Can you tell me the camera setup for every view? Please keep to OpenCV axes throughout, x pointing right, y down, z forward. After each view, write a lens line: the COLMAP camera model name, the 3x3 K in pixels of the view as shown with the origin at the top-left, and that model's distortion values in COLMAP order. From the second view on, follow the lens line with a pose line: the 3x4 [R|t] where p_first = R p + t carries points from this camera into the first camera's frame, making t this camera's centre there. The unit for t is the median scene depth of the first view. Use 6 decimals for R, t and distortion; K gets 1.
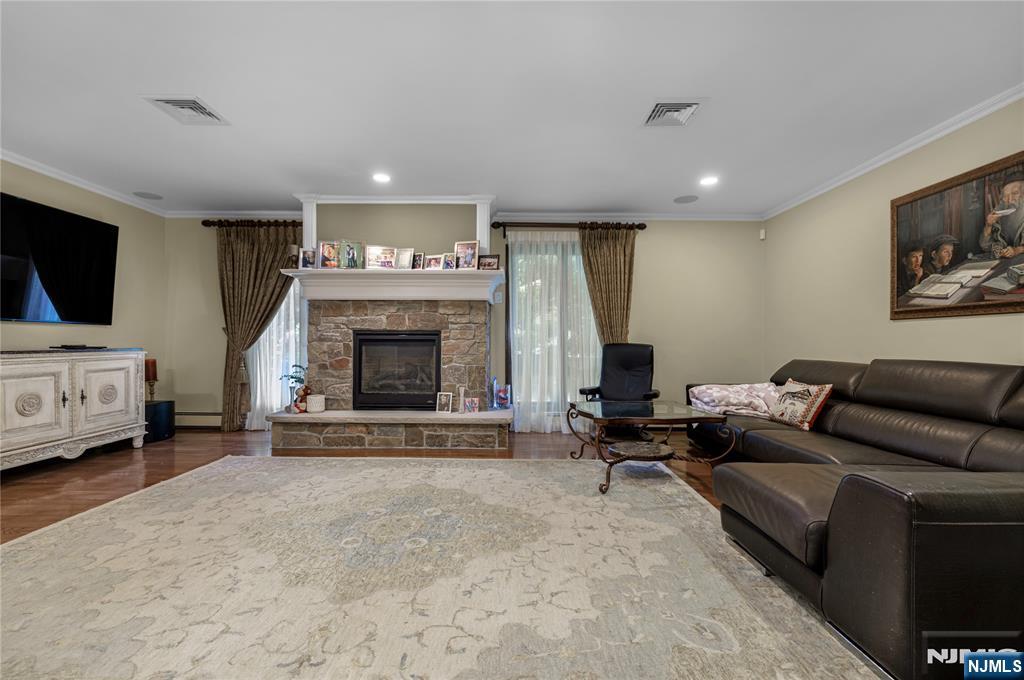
lens RADIAL K [[441.3, 0, 512.0], [0, 441.3, 340.0], [0, 0, 1]] dist [-0.001109, -0.000390]
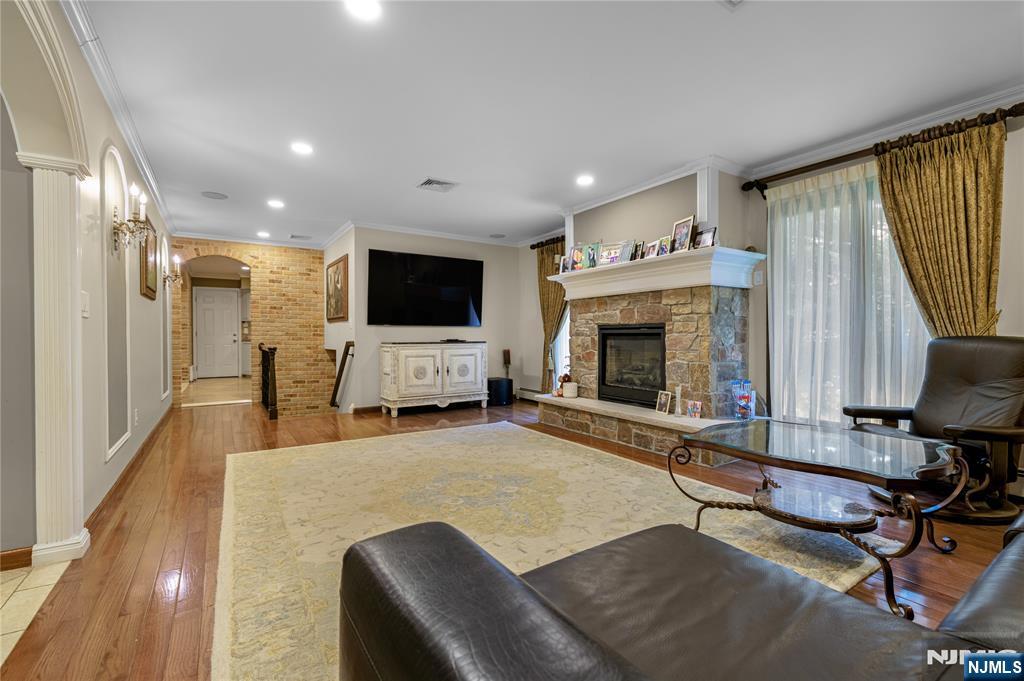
lens RADIAL K [[449.9, 0, 505.0], [0, 449.9, 342.1], [0, 0, 1]] dist [-0.003149, -0.000704]
pose [[0.543102, 0.005504, -0.839648, 0.451358], [0.008815, 0.999886, 0.012256, 0.003261], [0.839620, -0.014058, 0.542992, 0.225844]]
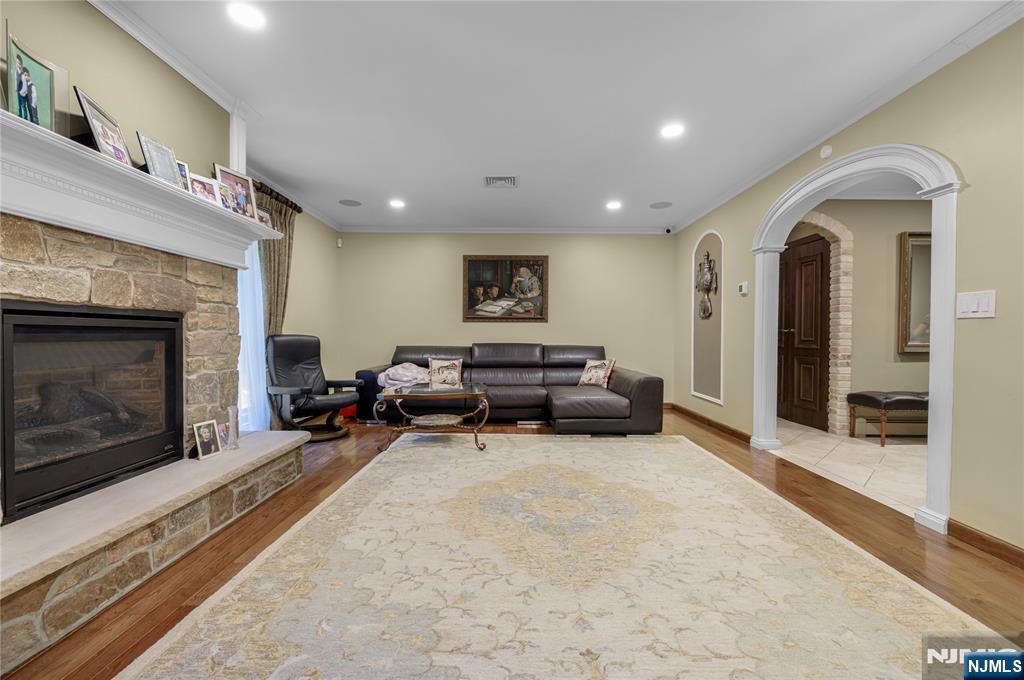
lens RADIAL K [[449.9, 0, 505.0], [0, 449.9, 341.6], [0, 0, 1]] dist [-0.003149, -0.000704]
pose [[-0.001159, -0.017774, 0.999841, -0.742171], [-0.009856, 0.999794, 0.017761, 0.001216], [-0.999951, -0.009834, -0.001333, 0.623029]]
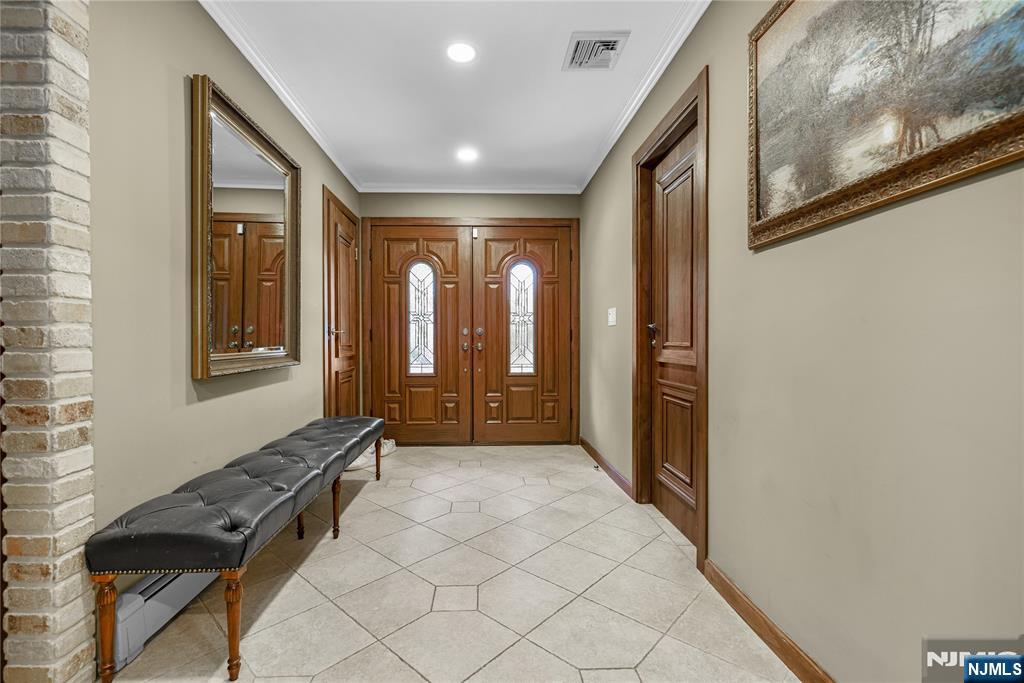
lens RADIAL K [[449.9, 0, 505.0], [0, 449.9, 343.1], [0, 0, 1]] dist [-0.003149, -0.000704]
pose [[-0.998682, -0.000536, -0.051322, 0.030991], [-0.000708, 0.999994, 0.003338, 0.001978], [0.051320, 0.003370, -0.998677, 0.138179]]
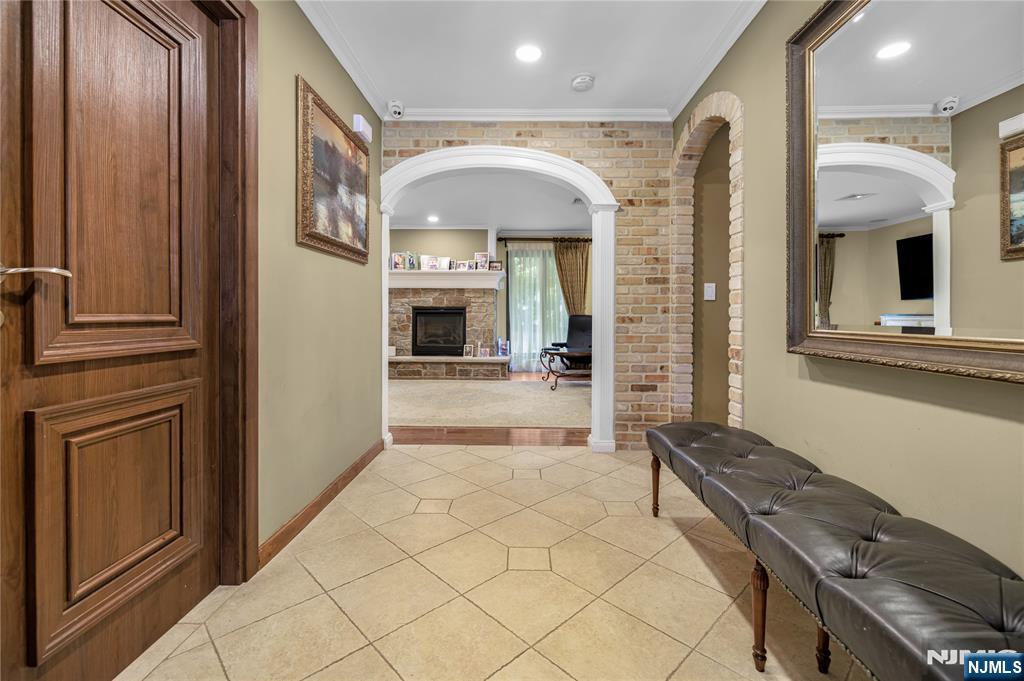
lens RADIAL K [[470.6, 0, 509.3], [0, 470.6, 317.2], [0, 0, 1]] dist [-0.000631, -0.000162]
pose [[0.999585, 0.000232, -0.028790, 0.049522], [0.000017, 0.999963, 0.008634, 0.001138], [0.028791, -0.008631, 0.999548, -0.750643]]
